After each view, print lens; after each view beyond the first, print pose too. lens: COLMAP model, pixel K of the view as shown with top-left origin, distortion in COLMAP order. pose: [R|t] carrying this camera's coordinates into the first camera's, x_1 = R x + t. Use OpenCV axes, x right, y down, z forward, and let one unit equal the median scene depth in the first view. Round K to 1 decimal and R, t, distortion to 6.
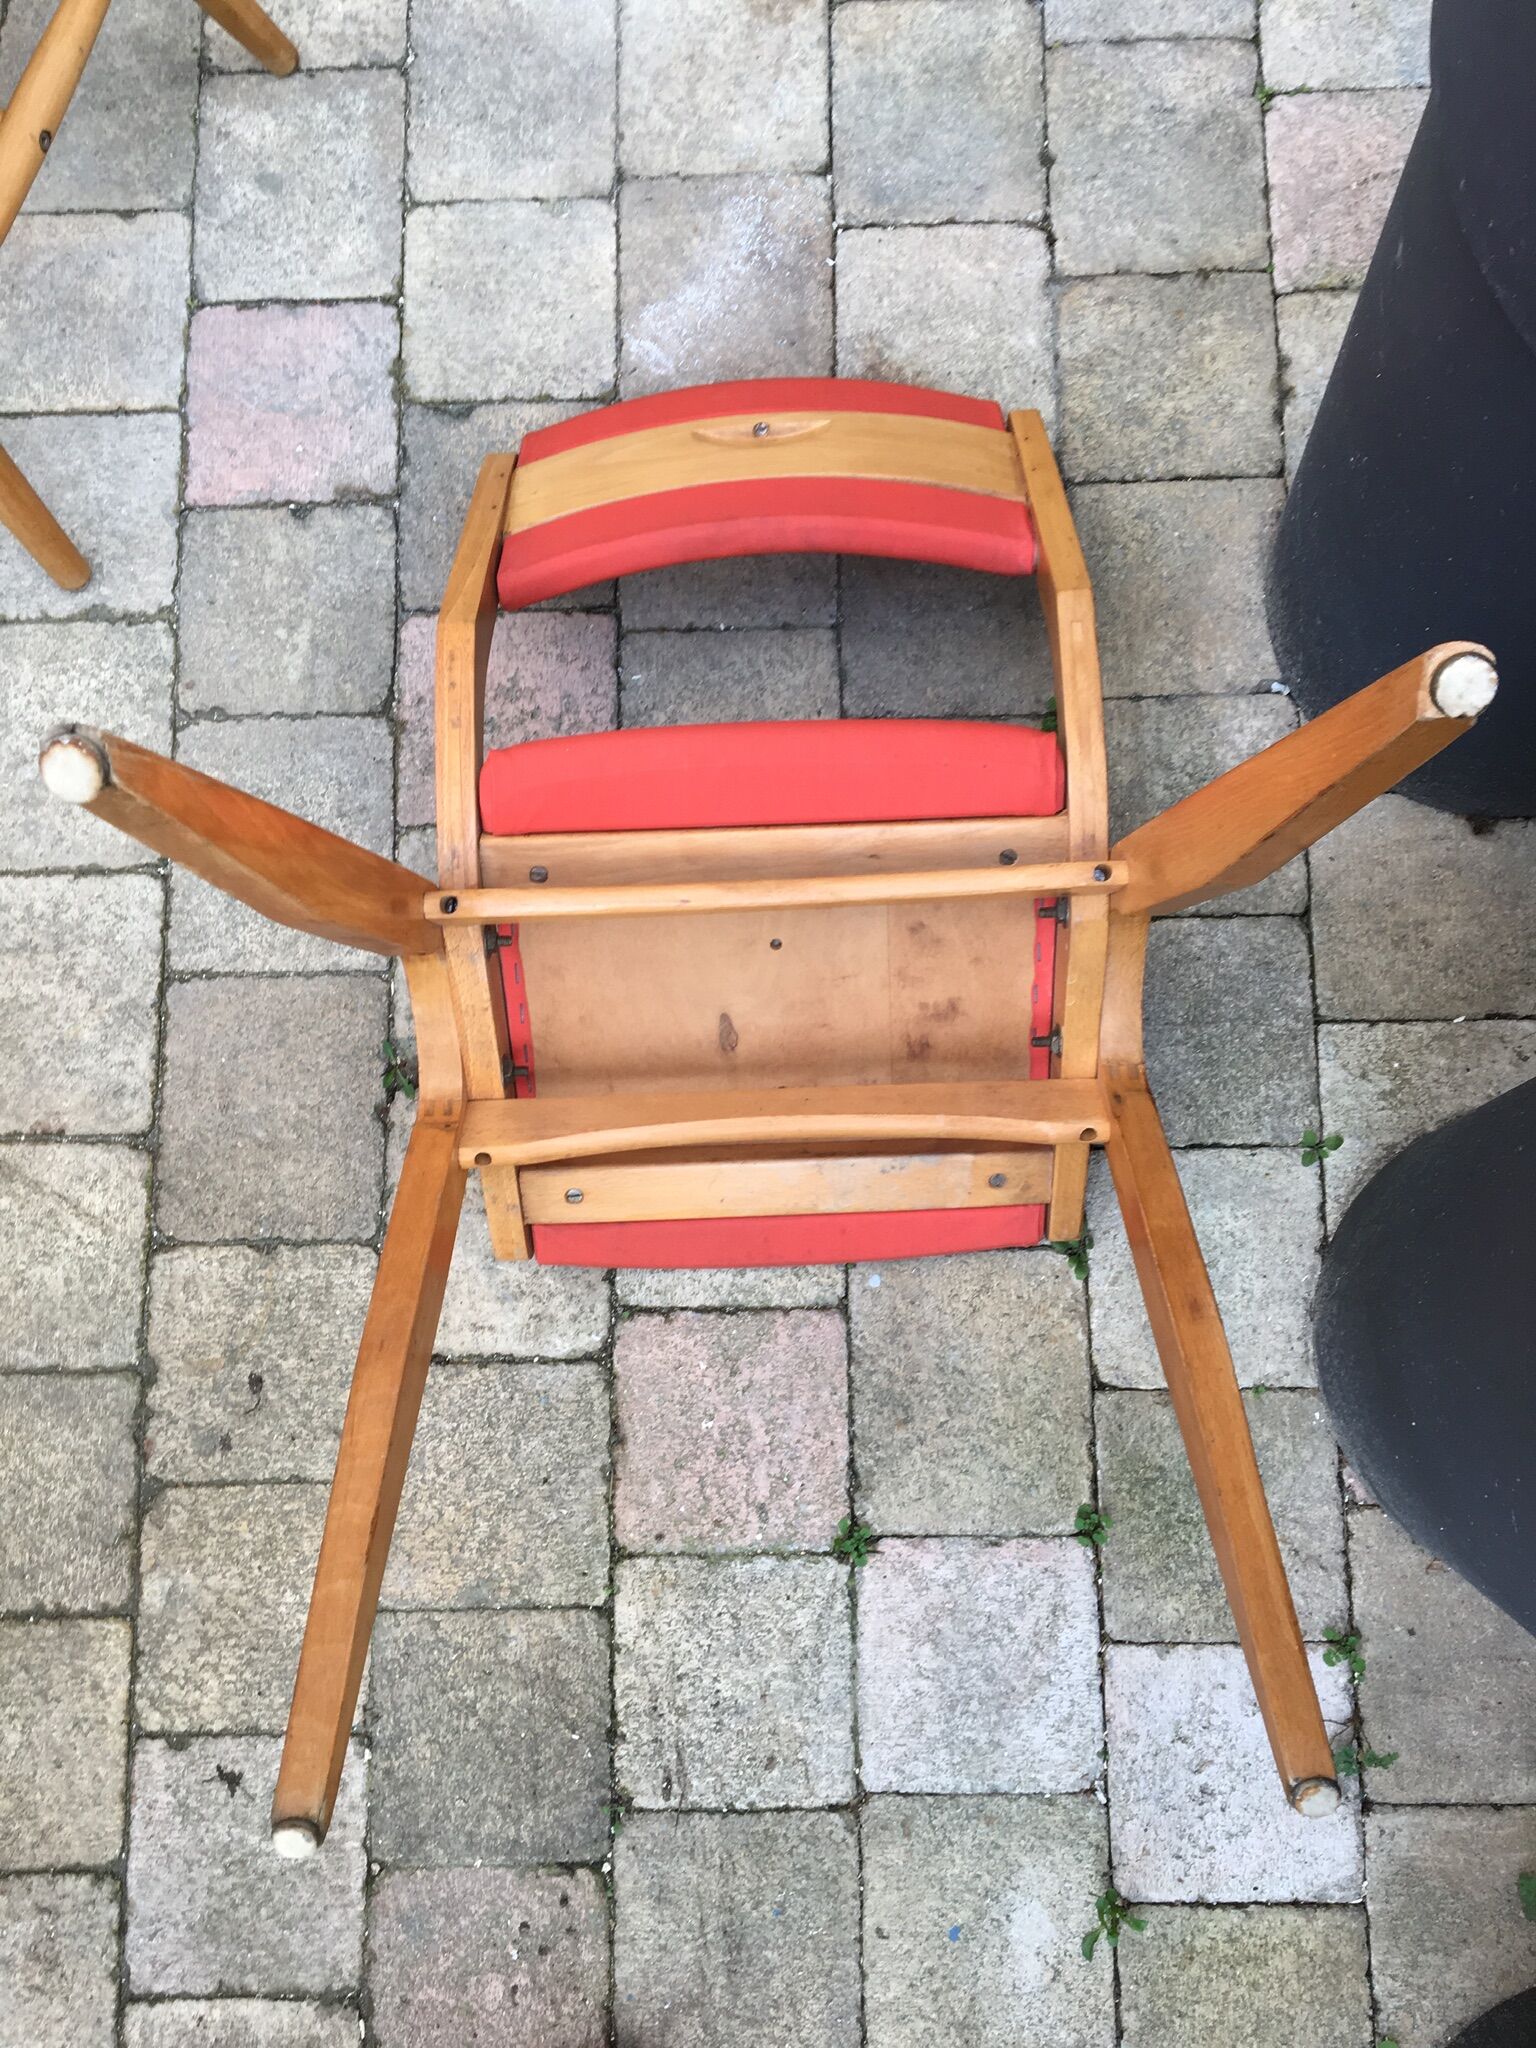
lens RADIAL K [[1747.7, 0, 760.9], [0, 1747.7, 1052.8], [0, 0, 1]] dist [0.068522, -0.098257]
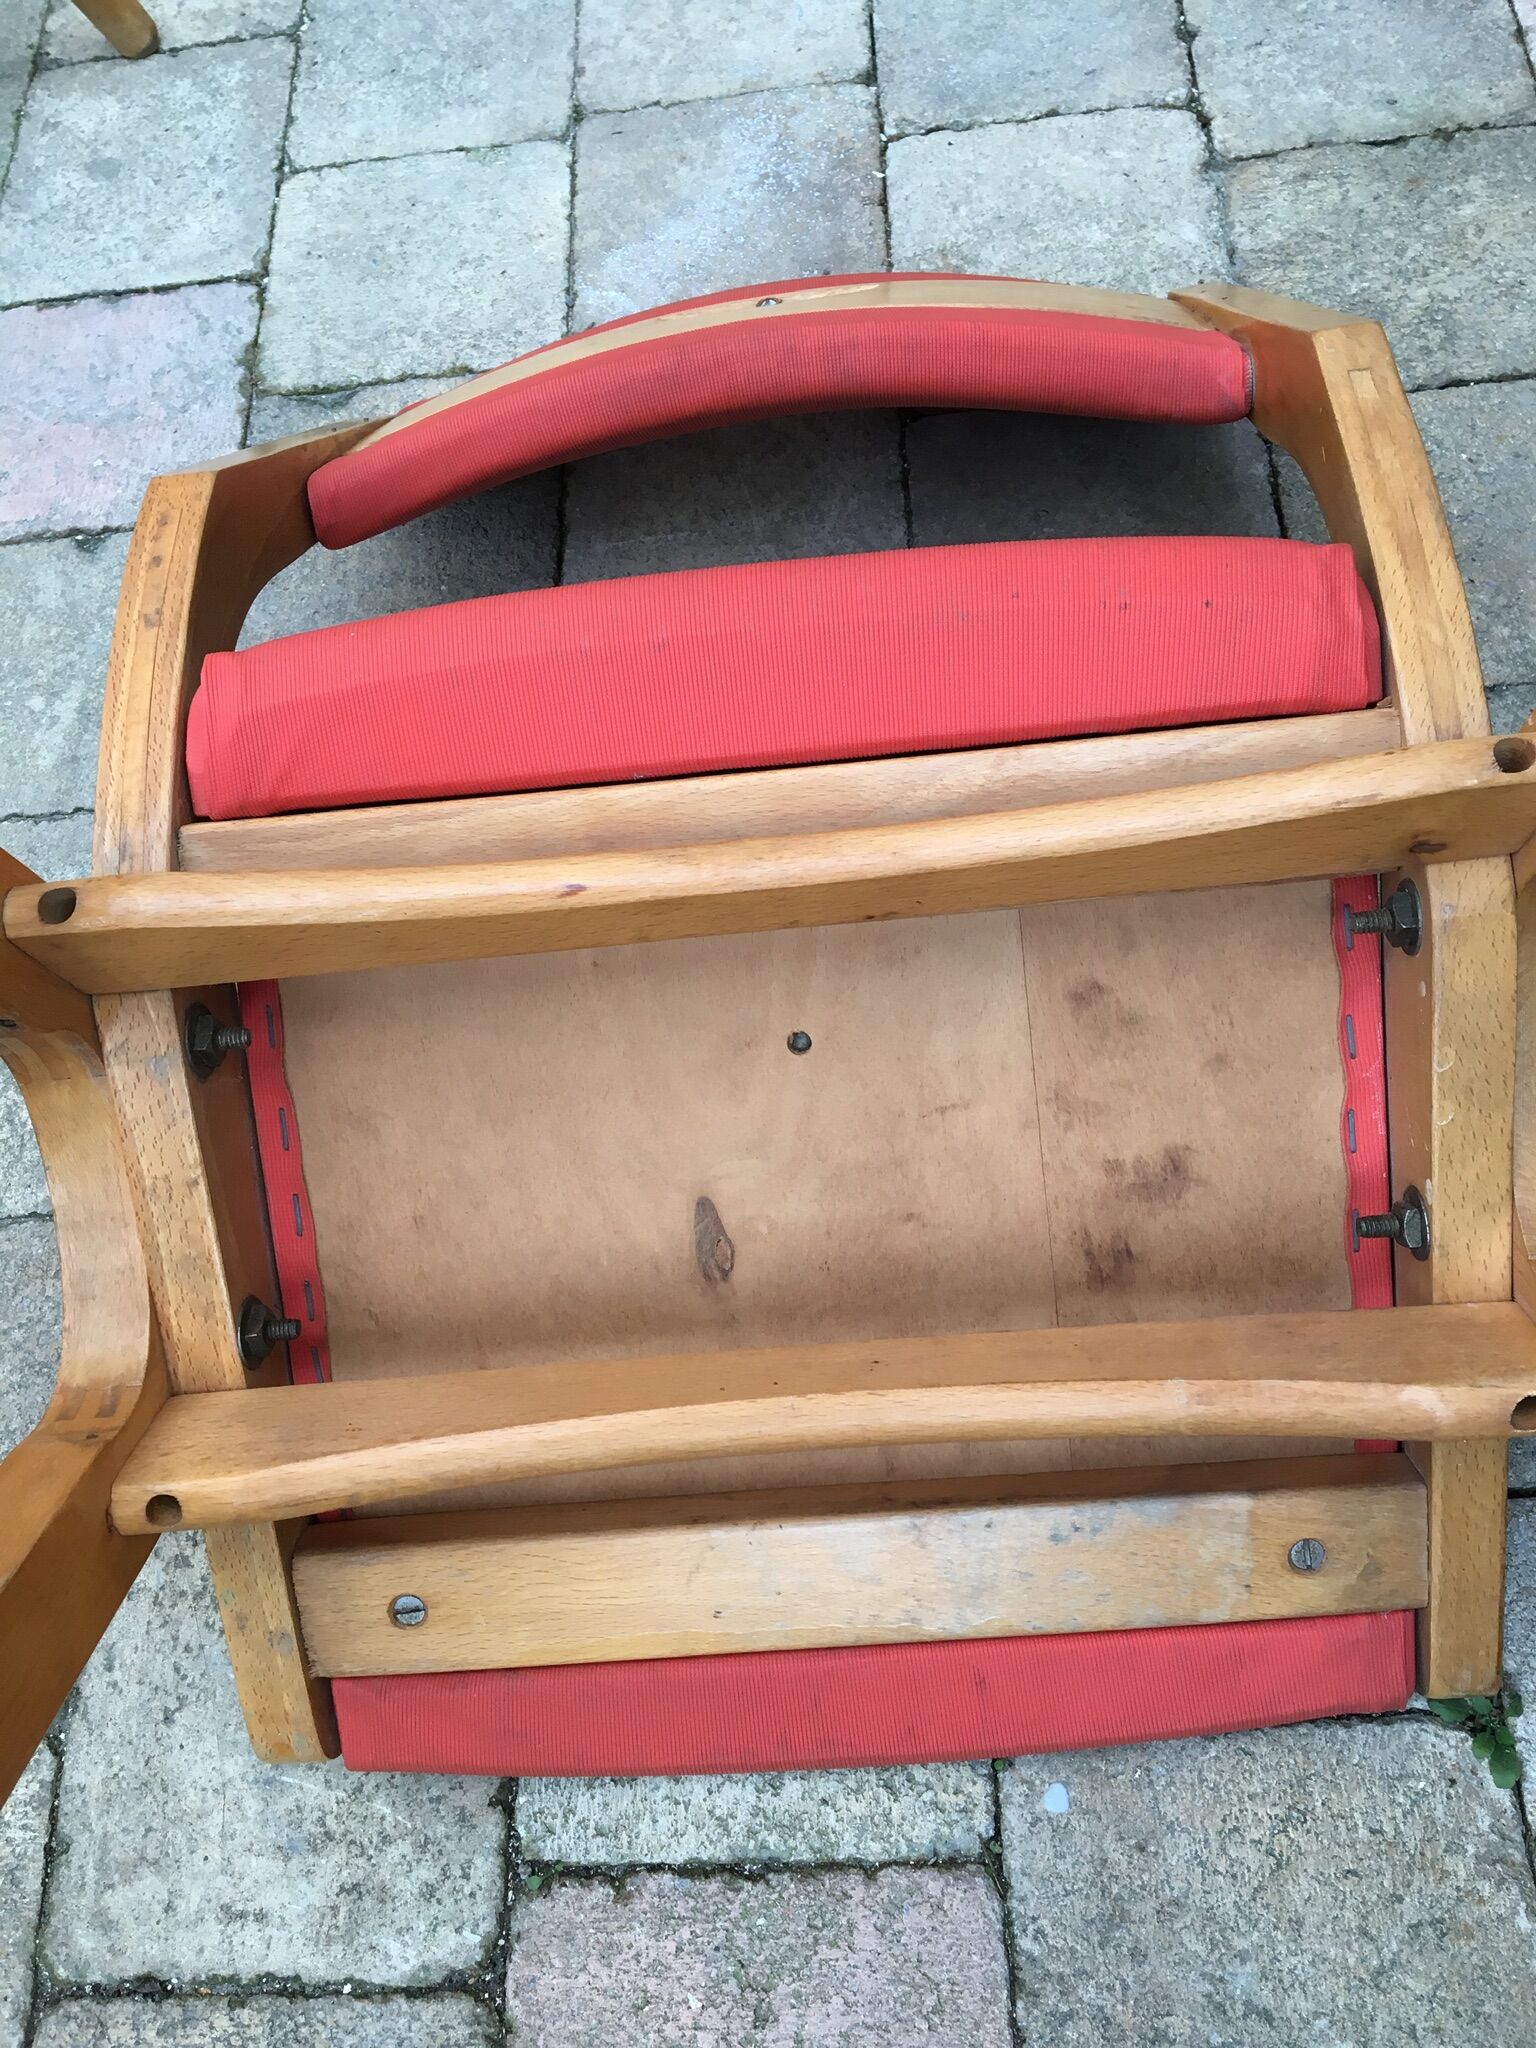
lens RADIAL K [[1747.7, 0, 754.6], [0, 1747.7, 1017.7], [0, 0, 1]] dist [0.068522, -0.098257]
pose [[0.996620, -0.044525, -0.069033, 0.026445], [0.022909, 0.957670, -0.286954, 0.063497], [0.078888, 0.284403, 0.955454, 0.476301]]
